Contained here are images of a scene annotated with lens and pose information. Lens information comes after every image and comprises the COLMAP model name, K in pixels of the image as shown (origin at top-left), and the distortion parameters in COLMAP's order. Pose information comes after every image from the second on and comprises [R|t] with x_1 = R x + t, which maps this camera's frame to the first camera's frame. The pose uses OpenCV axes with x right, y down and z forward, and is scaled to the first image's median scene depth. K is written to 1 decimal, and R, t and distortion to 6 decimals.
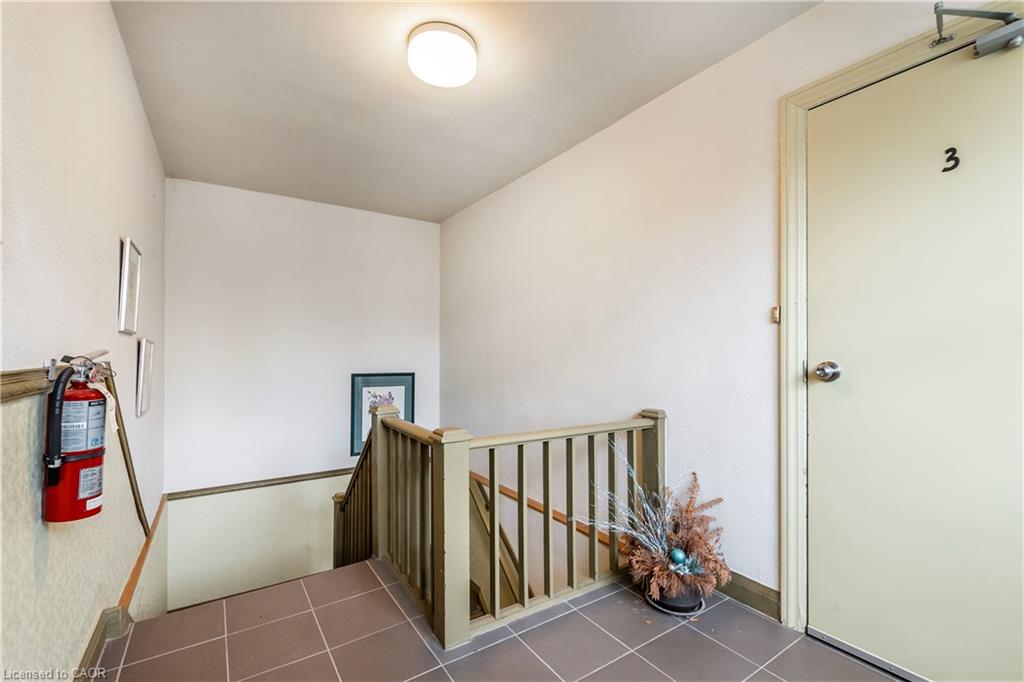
lens RADIAL K [[448.2, 0, 512.8], [0, 448.2, 345.1], [0, 0, 1]] dist [-0.000705, -0.001503]
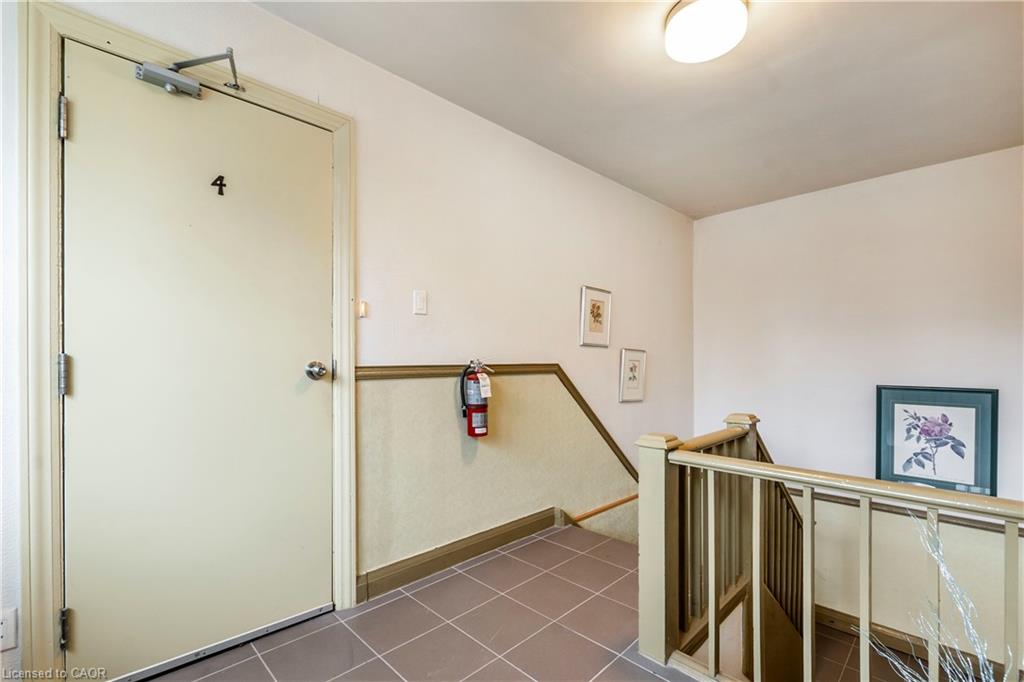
lens RADIAL K [[448.2, 0, 516.6], [0, 448.2, 359.7], [0, 0, 1]] dist [-0.000705, -0.001503]
pose [[0.200207, -0.000869, -0.979753, 0.293642], [0.013863, 0.999902, 0.001946, 0.006997], [0.979655, -0.013972, 0.200200, 0.202584]]
